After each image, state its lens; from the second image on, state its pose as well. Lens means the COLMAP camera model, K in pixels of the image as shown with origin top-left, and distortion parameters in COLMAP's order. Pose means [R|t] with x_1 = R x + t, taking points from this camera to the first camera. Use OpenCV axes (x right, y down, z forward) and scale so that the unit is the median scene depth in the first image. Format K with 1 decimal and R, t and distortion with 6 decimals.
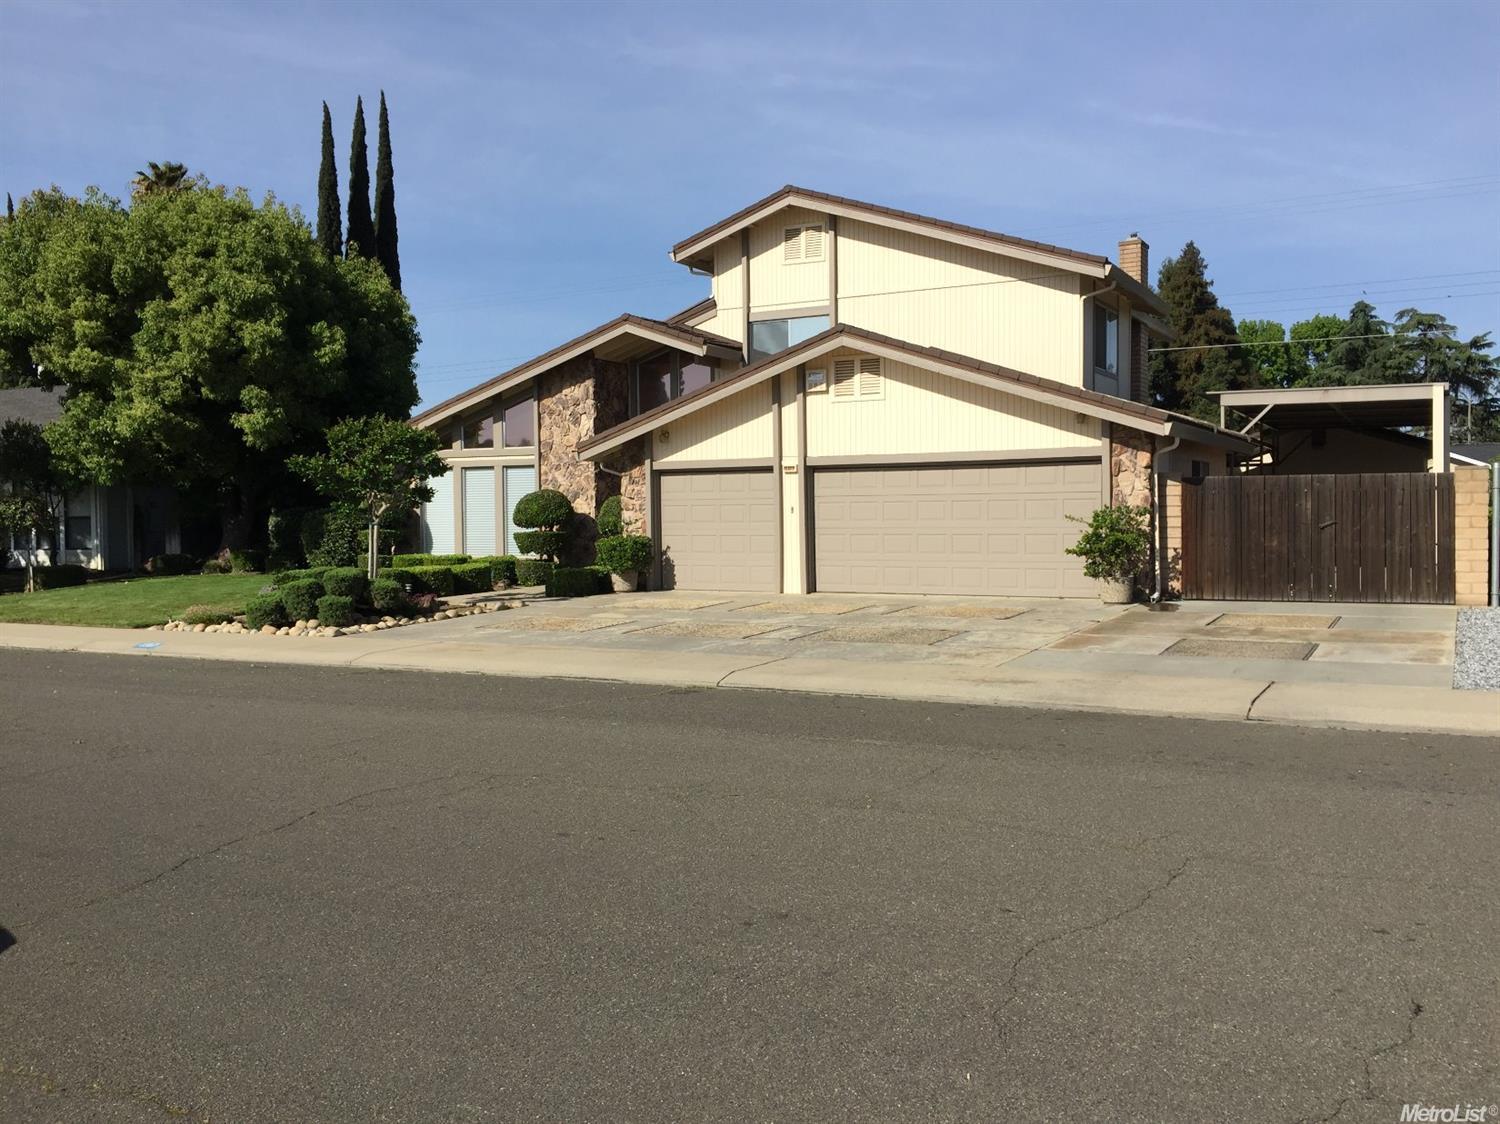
lens RADIAL K [[1288.1, 0, 749.5], [0, 1288.1, 554.5], [0, 0, 1]] dist [0.089416, -0.120765]
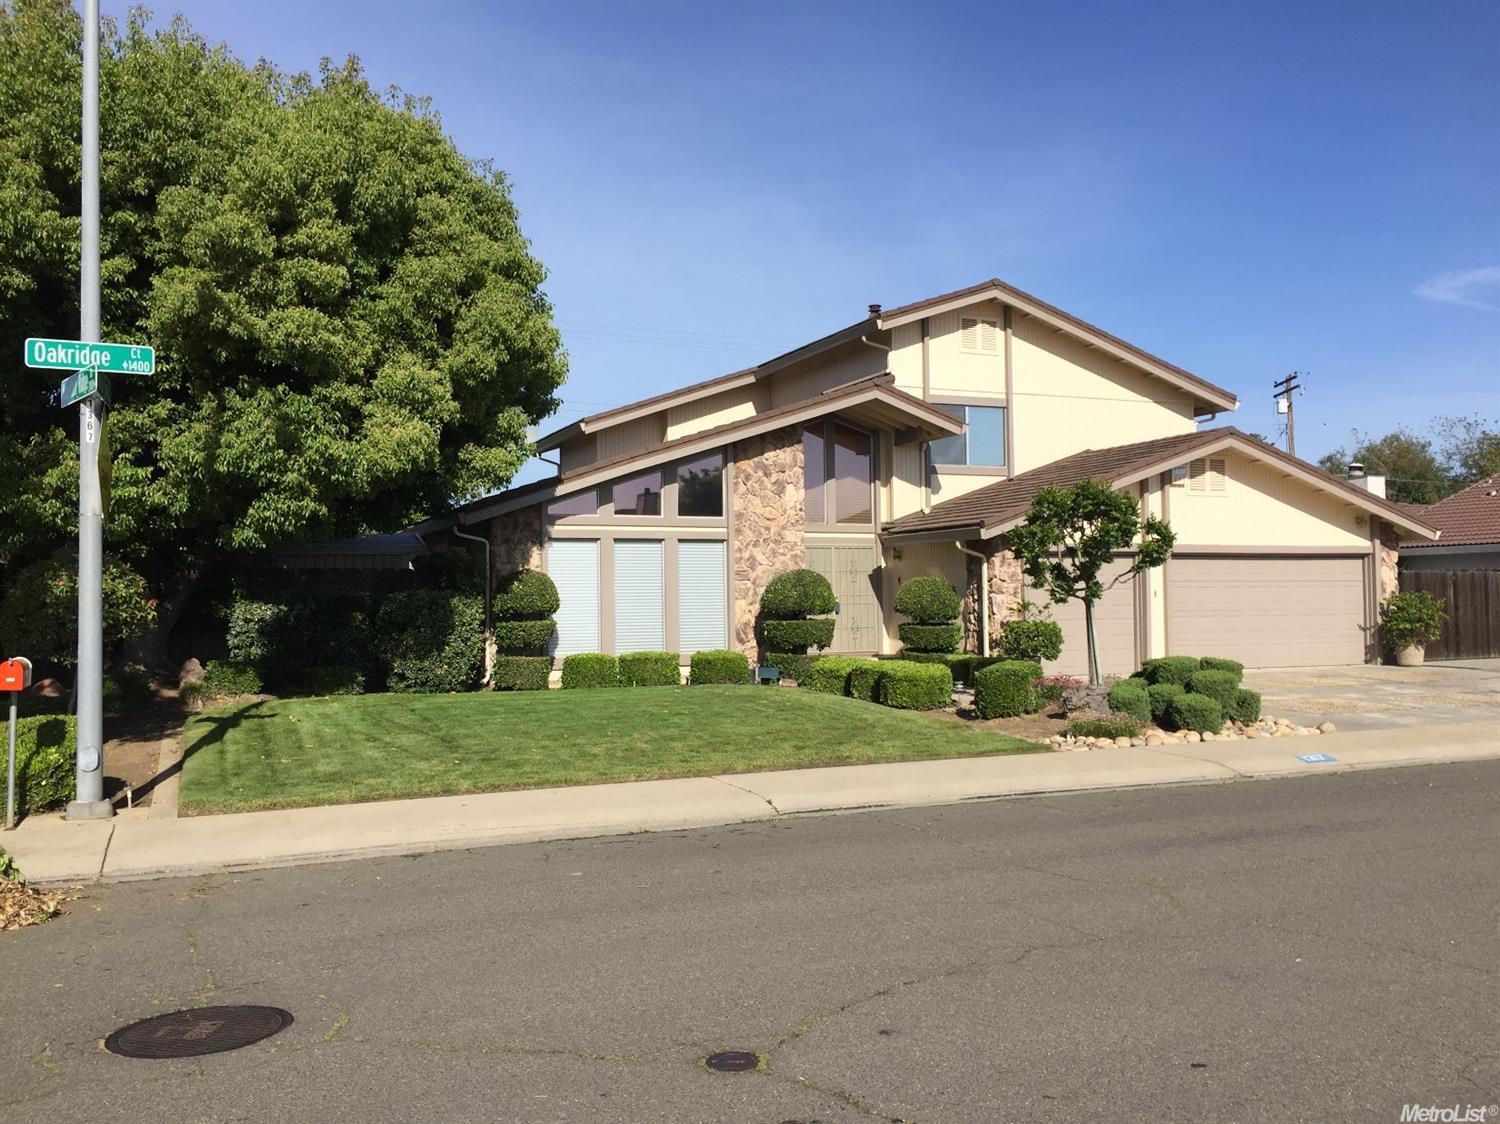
lens RADIAL K [[1288.1, 0, 749.5], [0, 1288.1, 554.5], [0, 0, 1]] dist [0.089416, -0.120765]
pose [[0.616701, 0.029374, 0.786649, -0.874246], [0.028708, 0.997800, -0.059764, -0.011090], [-0.786674, 0.059440, 0.614501, 0.525859]]
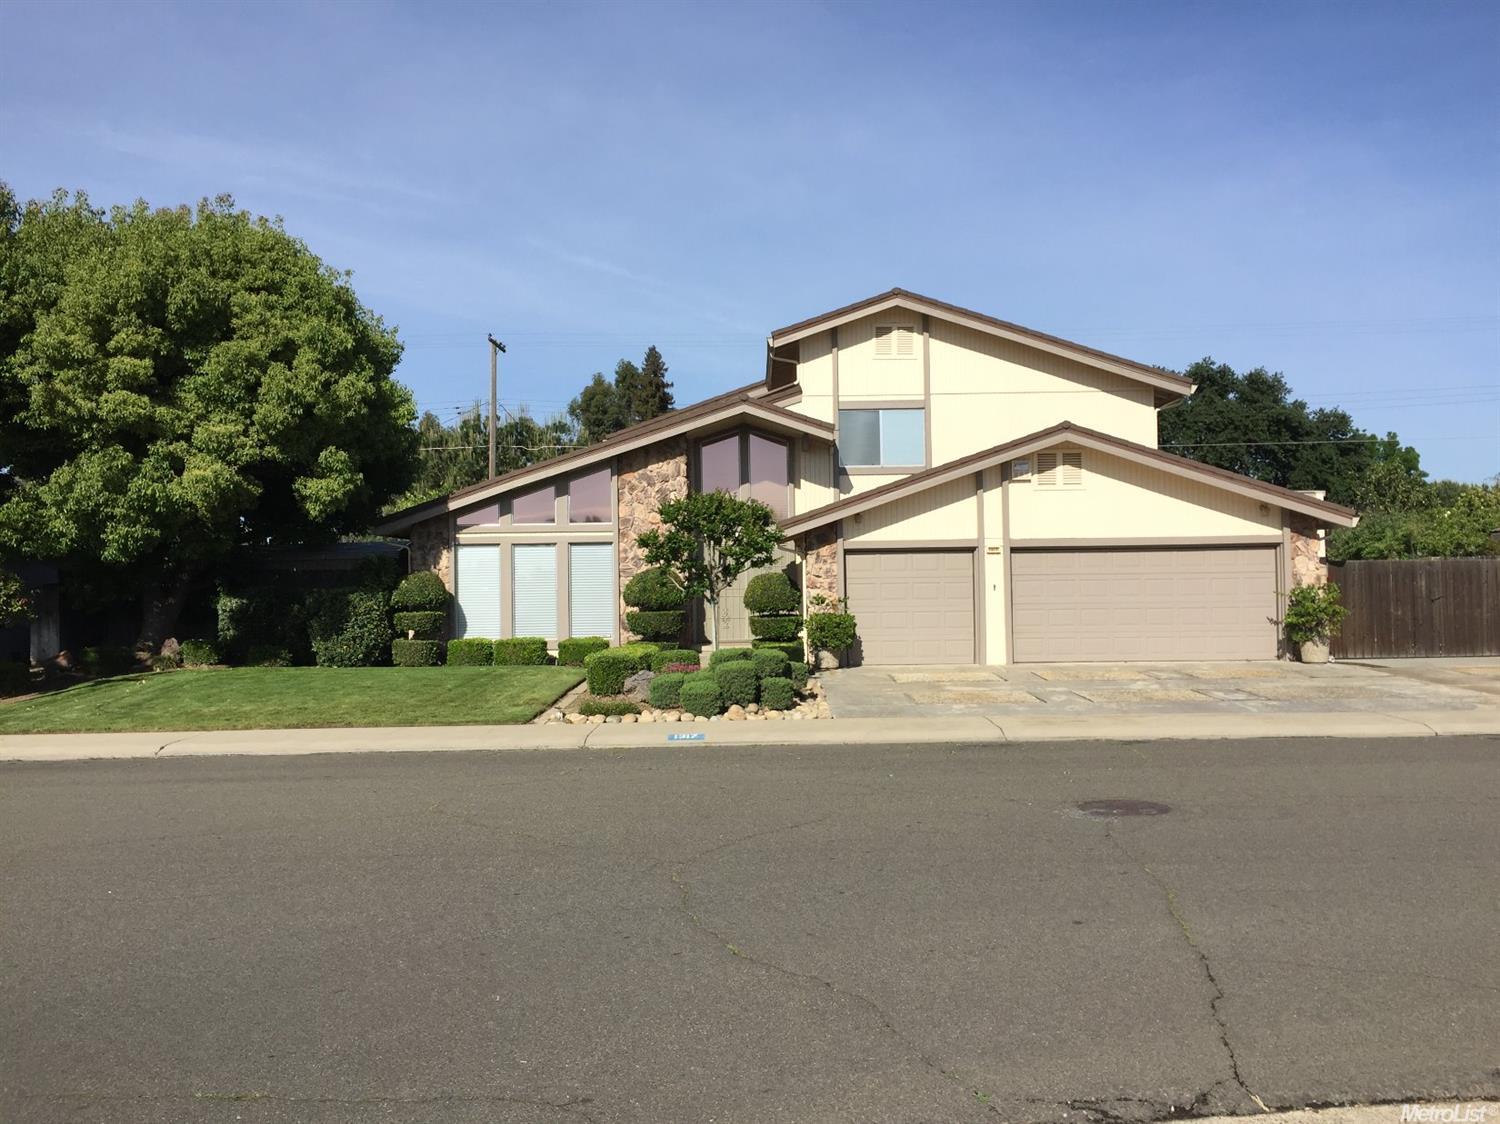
lens RADIAL K [[1273.0, 0, 753.8], [0, 1273.0, 559.8], [0, 0, 1]] dist [0.090454, -0.216651]
pose [[0.881830, 0.007772, 0.471503, -0.564809], [0.019883, 0.998362, -0.053643, -0.003509], [-0.471148, 0.056679, 0.880232, 0.128795]]
